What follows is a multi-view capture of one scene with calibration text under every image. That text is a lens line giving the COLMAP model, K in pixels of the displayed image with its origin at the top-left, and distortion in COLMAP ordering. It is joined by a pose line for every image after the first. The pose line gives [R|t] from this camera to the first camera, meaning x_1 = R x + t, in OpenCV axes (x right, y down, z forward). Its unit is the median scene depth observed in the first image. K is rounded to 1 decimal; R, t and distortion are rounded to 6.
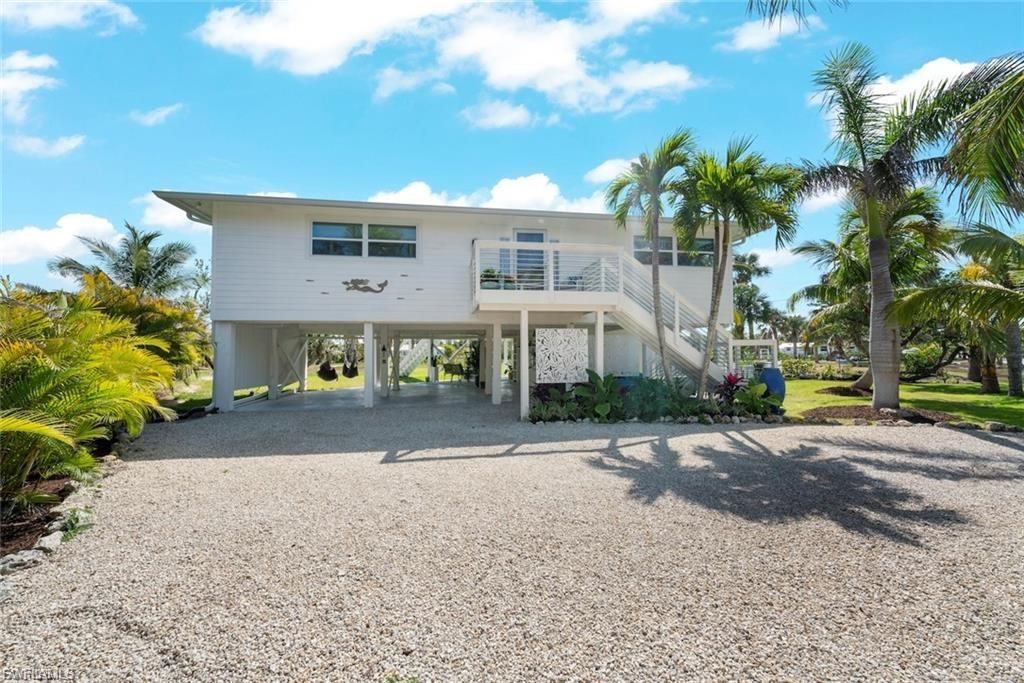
lens RADIAL K [[375.6, 0, 512.0], [0, 375.6, 341.5], [0, 0, 1]] dist [0.000353, 0.000037]
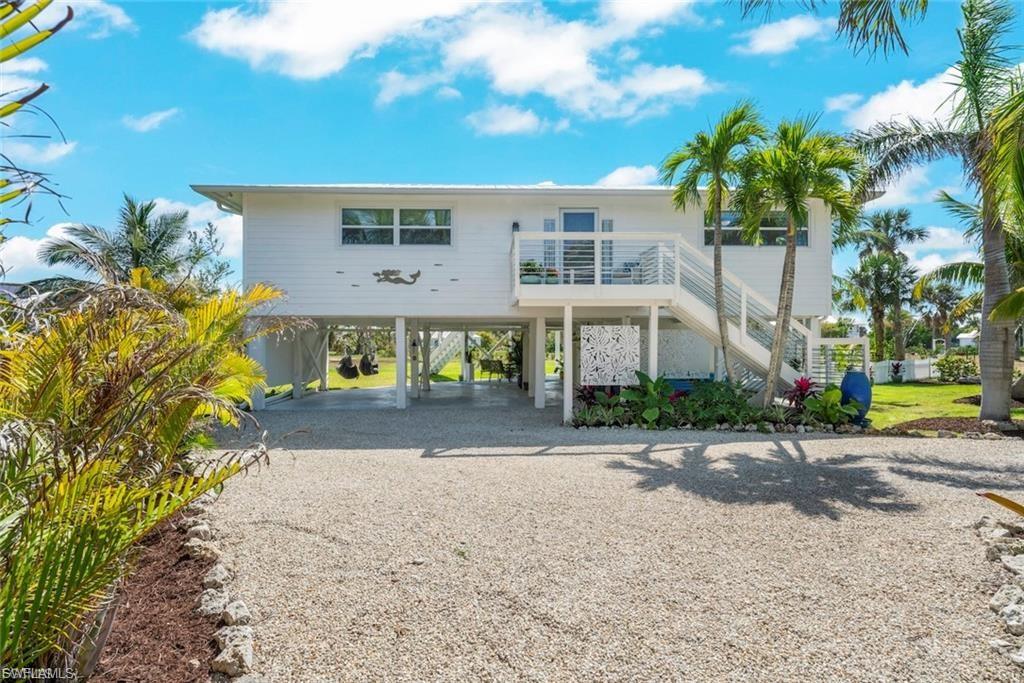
lens RADIAL K [[531.7, 0, 512.0], [0, 531.7, 341.5], [0, 0, 1]] dist [-0.003145, -0.000403]
pose [[0.992982, 0.004742, -0.118172, 0.048069], [-0.000857, 0.999458, 0.032906, -0.036512], [0.118264, -0.032574, 0.992448, -0.288899]]
